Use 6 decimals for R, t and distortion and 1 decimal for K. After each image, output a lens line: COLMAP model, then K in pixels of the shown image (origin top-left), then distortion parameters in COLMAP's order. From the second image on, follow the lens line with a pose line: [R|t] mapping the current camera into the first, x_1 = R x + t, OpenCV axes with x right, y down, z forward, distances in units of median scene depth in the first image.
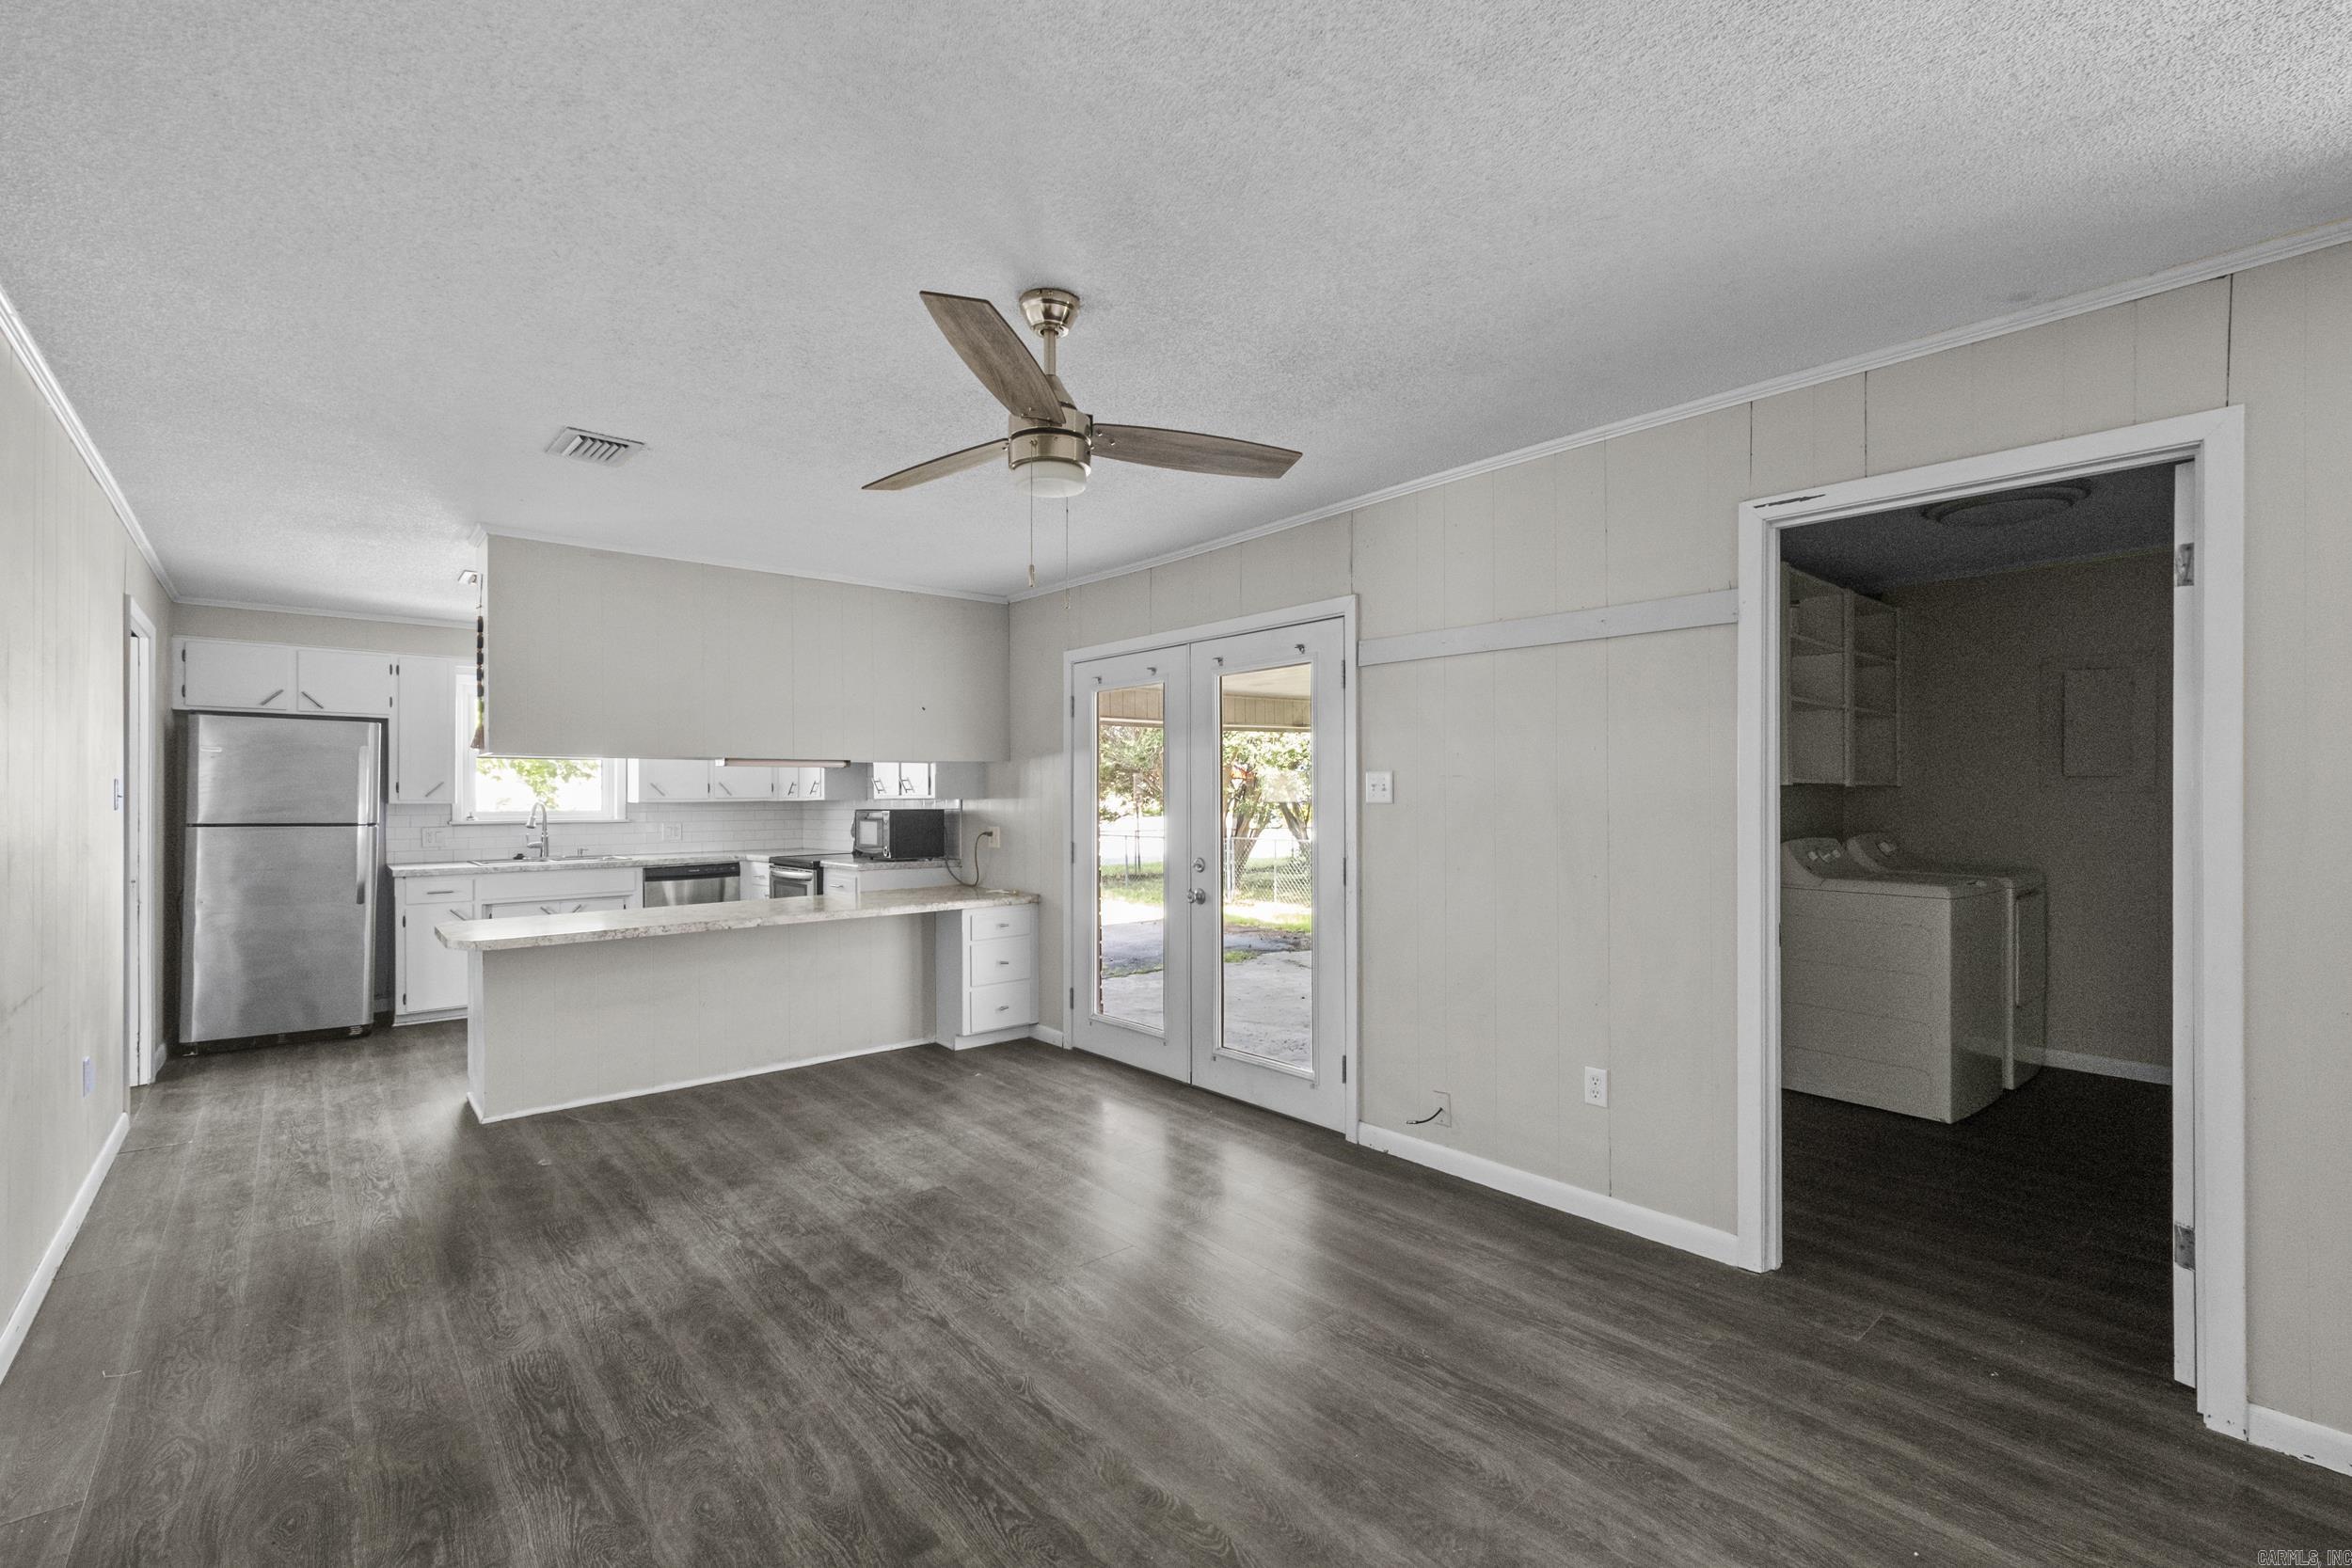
lens RADIAL K [[1022.1, 0, 1164.6], [0, 1022.1, 790.5], [0, 0, 1]] dist [0.002518, -0.000477]
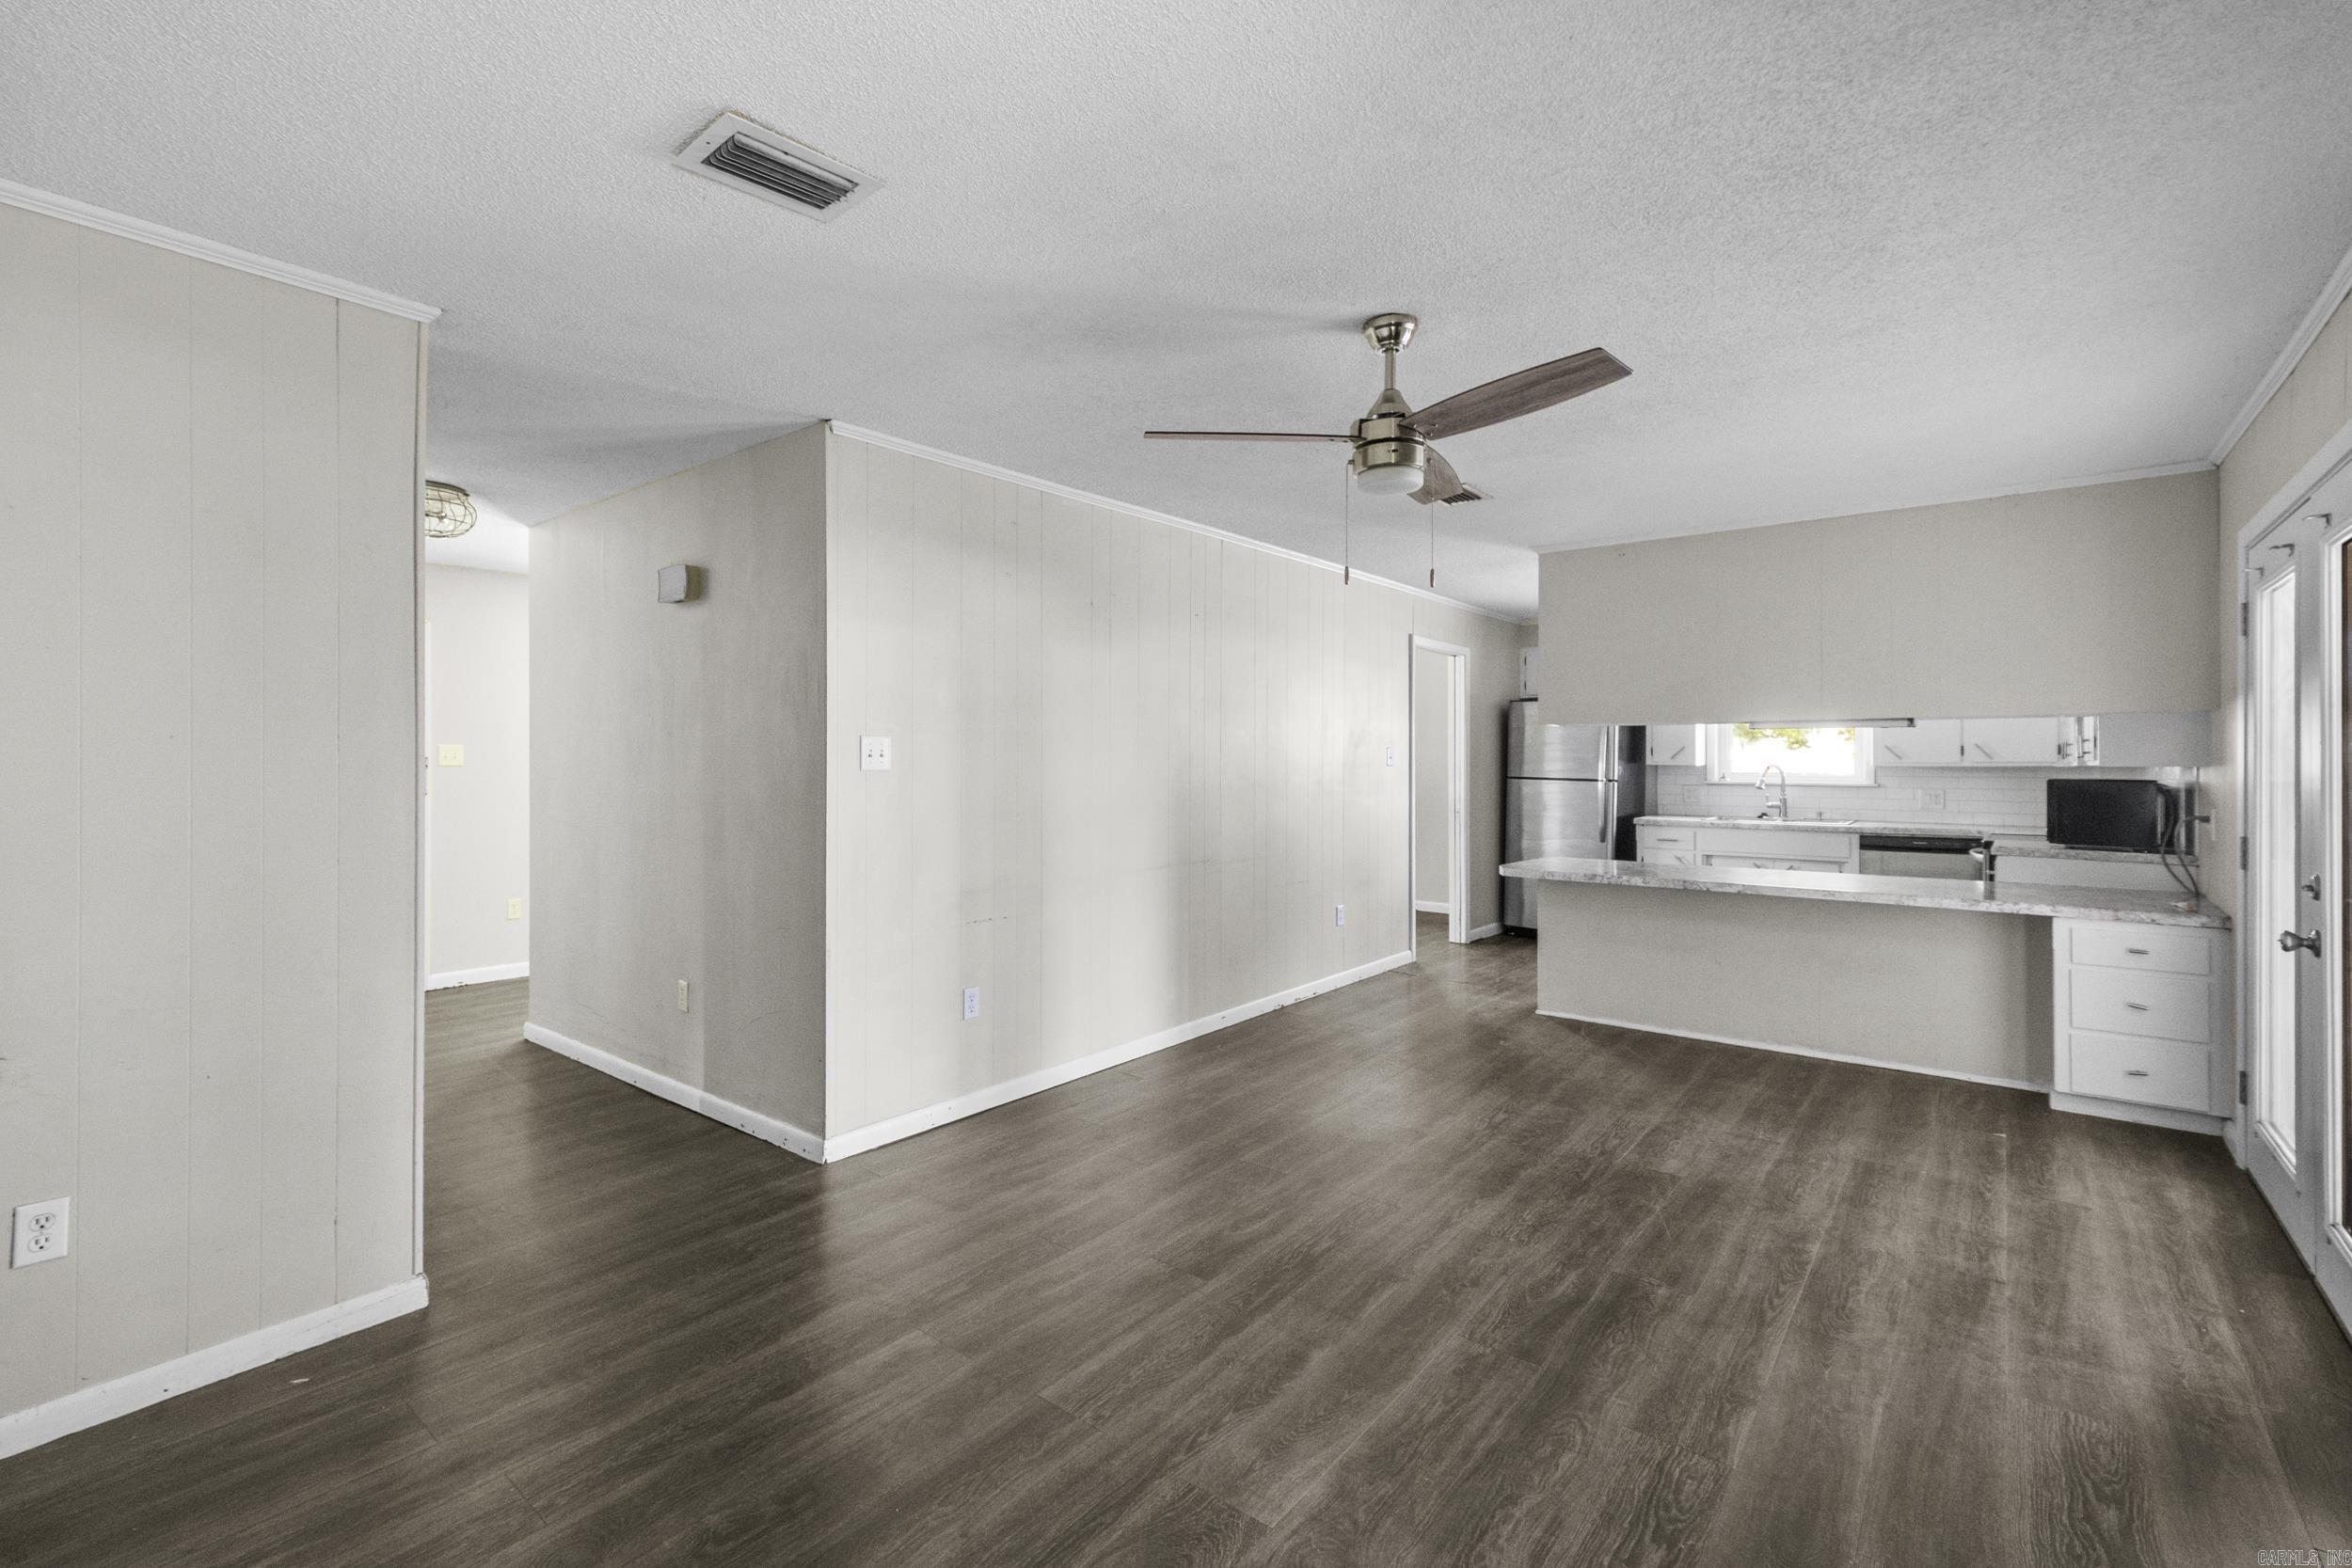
lens RADIAL K [[1022.1, 0, 1143.1], [0, 1022.1, 759.7], [0, 0, 1]] dist [0.002518, -0.000477]
pose [[0.161587, 0.005655, -0.986842, 0.573244], [0.003162, 0.999975, 0.006248, -0.004304], [0.986853, -0.004130, 0.161566, 0.328355]]
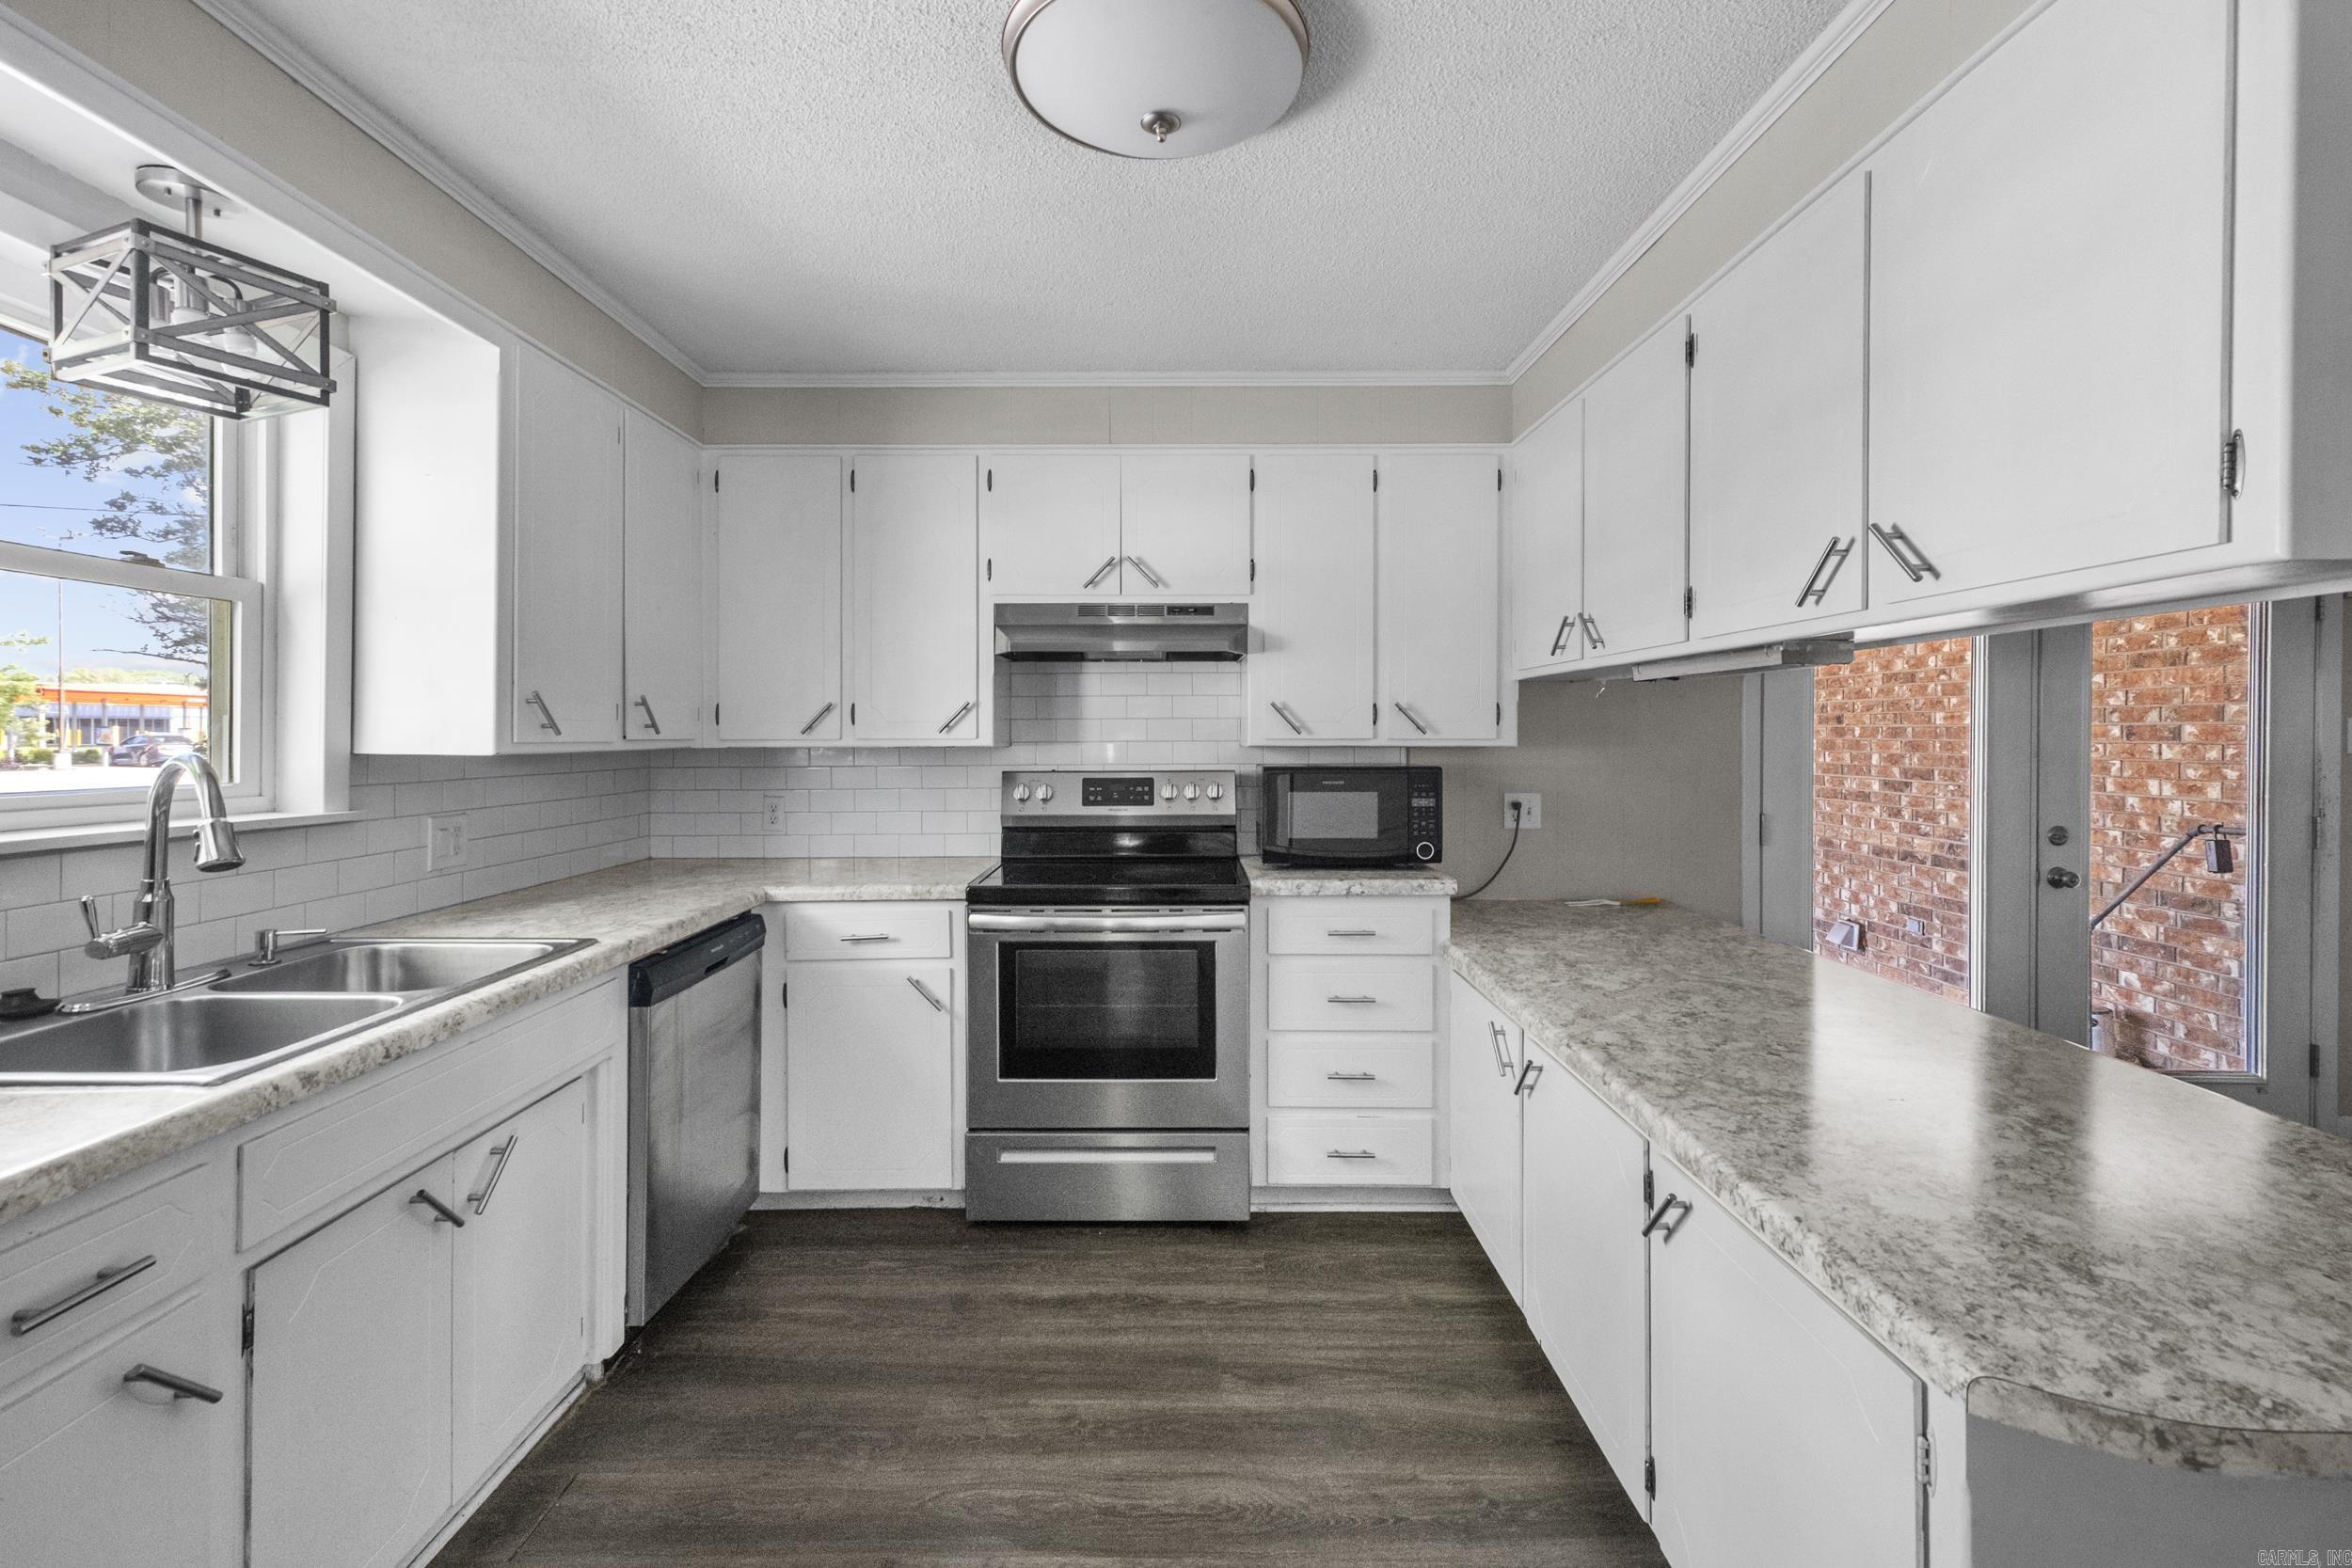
lens RADIAL K [[1022.1, 0, 1137.4], [0, 1022.1, 740.7], [0, 0, 1]] dist [0.002518, -0.000477]
pose [[0.650290, 0.002443, 0.759682, -1.152477], [-0.009443, 0.999944, 0.004868, 0.007753], [-0.759627, -0.010339, 0.650277, 1.224318]]
